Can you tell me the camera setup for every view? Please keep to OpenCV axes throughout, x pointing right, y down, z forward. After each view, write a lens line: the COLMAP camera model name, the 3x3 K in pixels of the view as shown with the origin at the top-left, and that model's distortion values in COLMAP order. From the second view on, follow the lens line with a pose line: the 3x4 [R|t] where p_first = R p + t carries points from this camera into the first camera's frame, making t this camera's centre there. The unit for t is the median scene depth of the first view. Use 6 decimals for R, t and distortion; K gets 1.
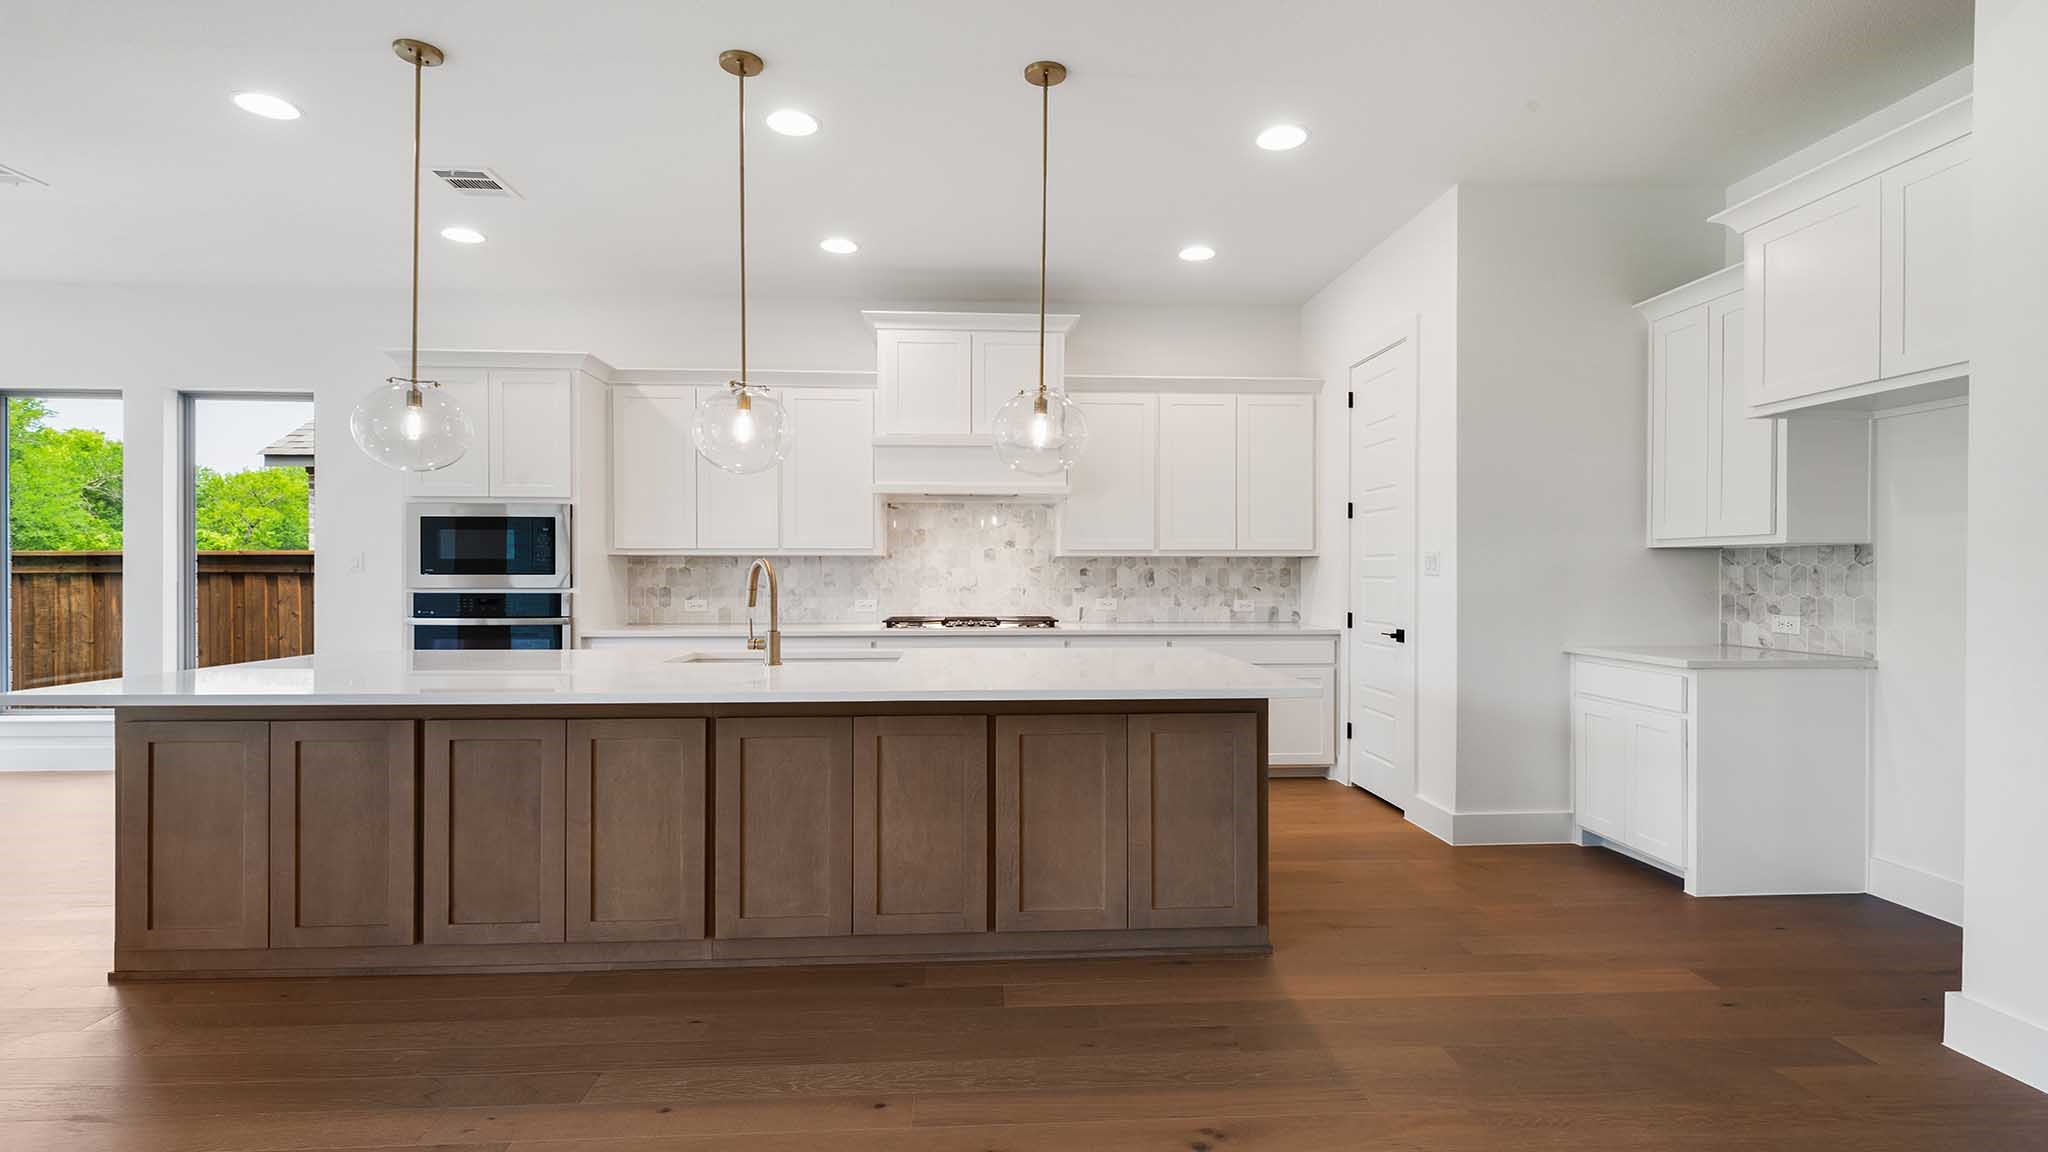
lens RADIAL K [[964.5, 0, 1025.7], [0, 964.5, 568.5], [0, 0, 1]] dist [0.008494, -0.000982]
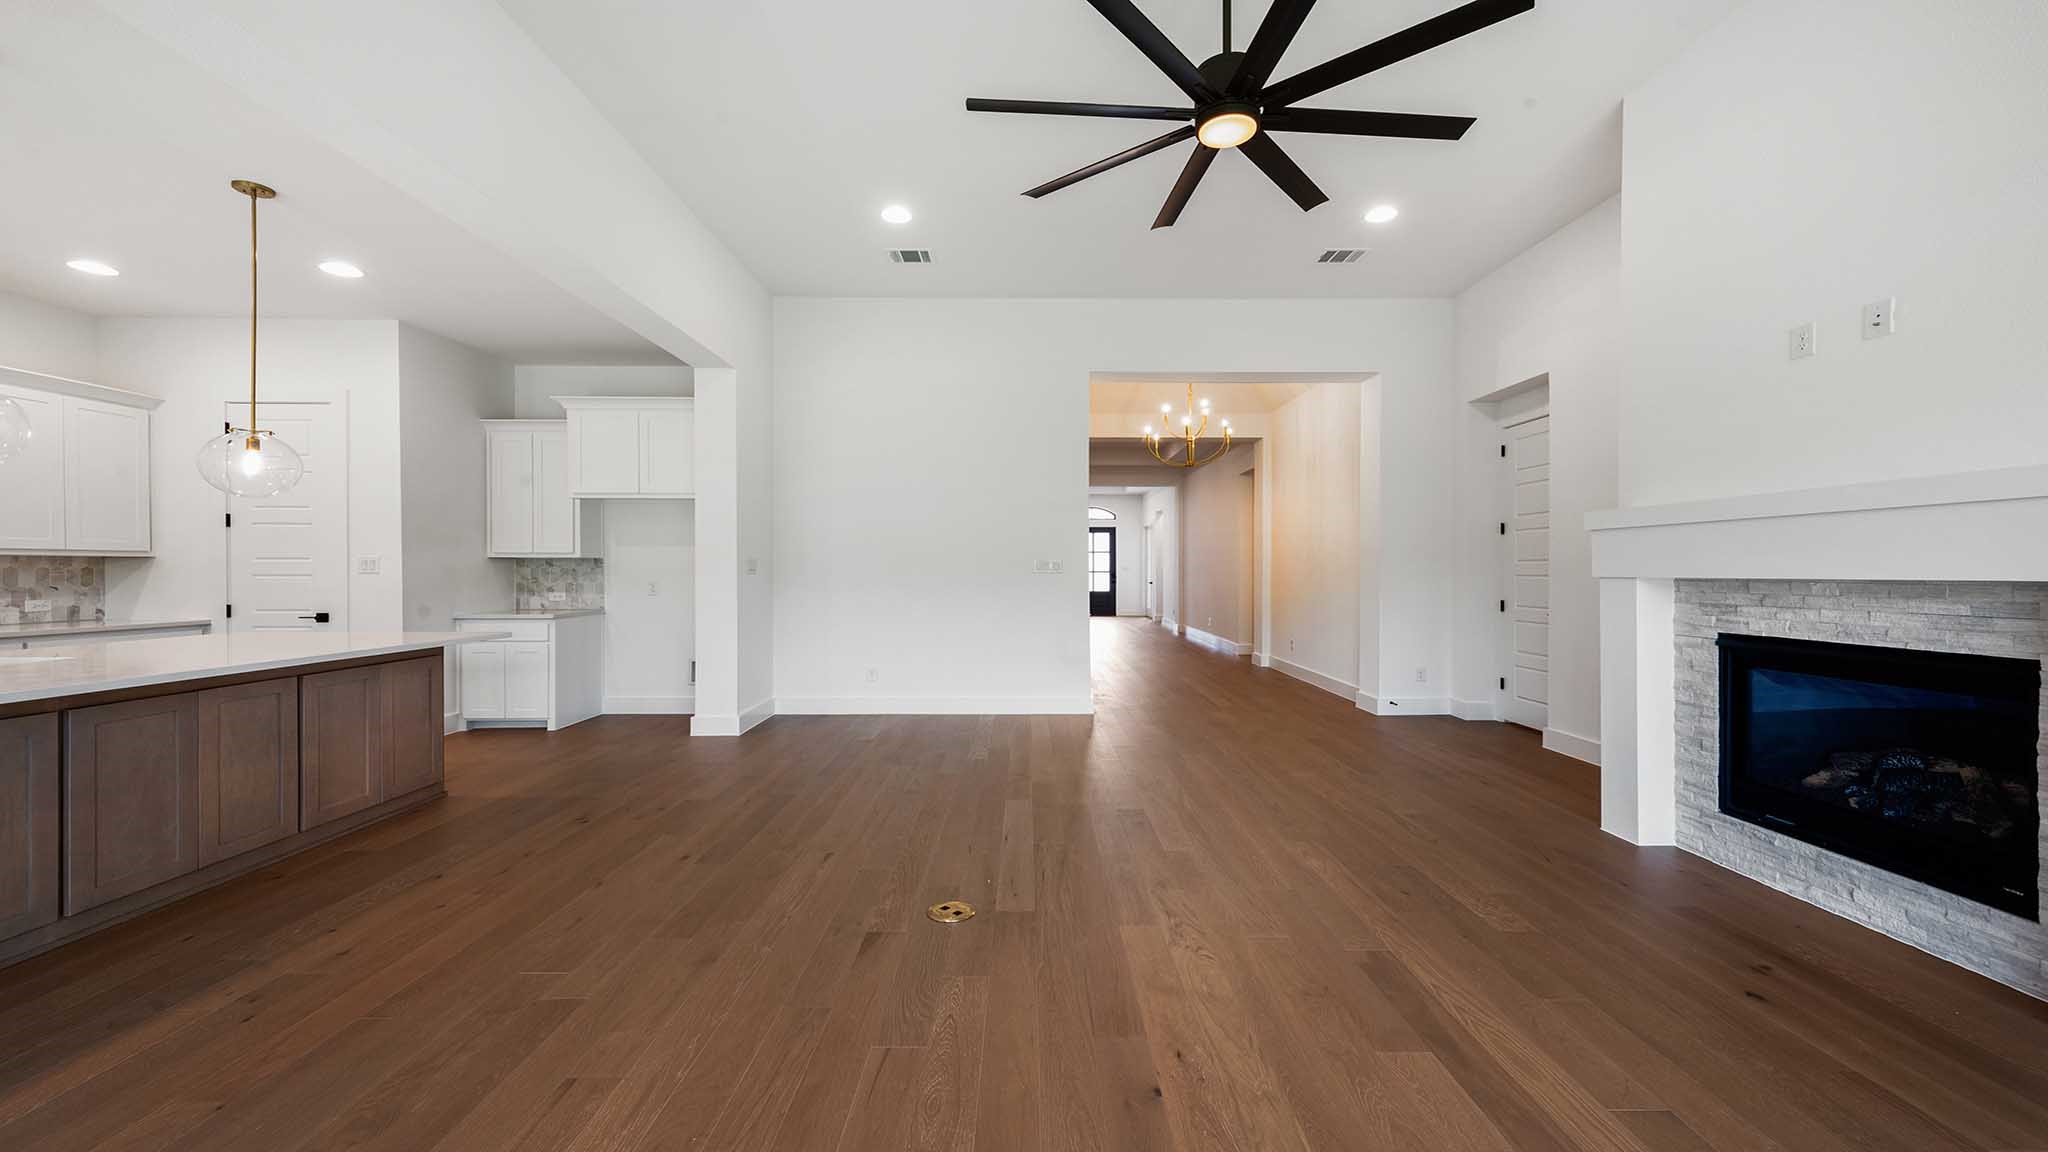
lens RADIAL K [[835.1, 0, 1025.7], [0, 835.1, 573.3], [0, 0, 1]] dist [-0.002038, -0.000219]
pose [[0.057242, -0.003590, 0.998354, -0.864232], [-0.002432, 0.999990, 0.003735, -0.000272], [-0.998357, -0.002642, 0.057232, -0.076986]]
